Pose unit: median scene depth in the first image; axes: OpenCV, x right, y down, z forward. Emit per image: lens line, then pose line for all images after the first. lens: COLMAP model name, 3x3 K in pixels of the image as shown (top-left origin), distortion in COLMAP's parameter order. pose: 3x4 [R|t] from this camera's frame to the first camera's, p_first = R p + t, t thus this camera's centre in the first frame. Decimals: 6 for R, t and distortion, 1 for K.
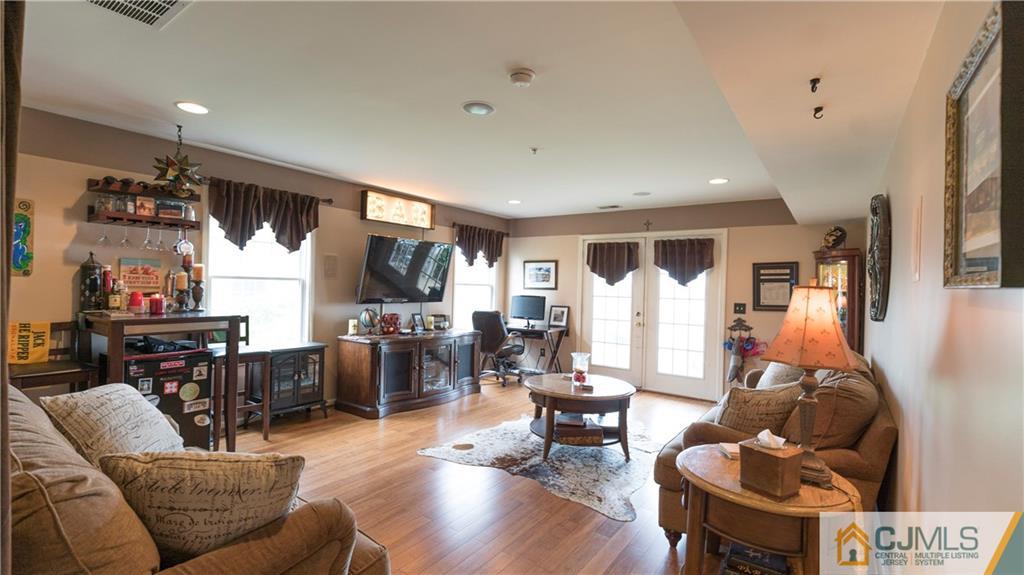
lens RADIAL K [[464.9, 0, 508.5], [0, 464.9, 281.4], [0, 0, 1]] dist [0.000186, -0.000689]
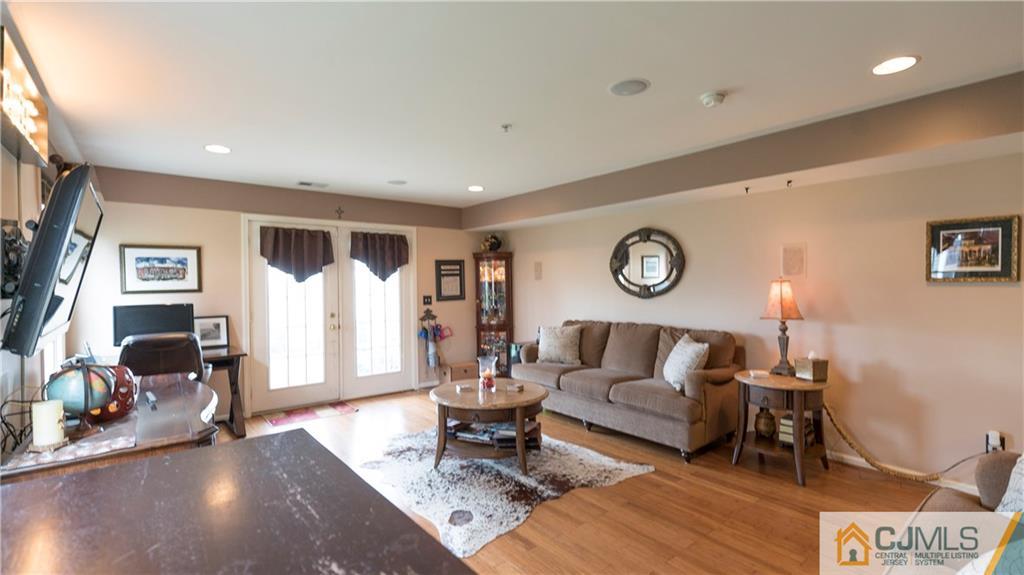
lens RADIAL K [[464.9, 0, 508.1], [0, 464.9, 284.0], [0, 0, 1]] dist [0.000186, -0.000689]
pose [[0.259119, -0.031079, 0.965345, -0.496795], [0.004596, 0.999511, 0.030945, -0.013663], [-0.965834, -0.003582, 0.259135, 0.495729]]
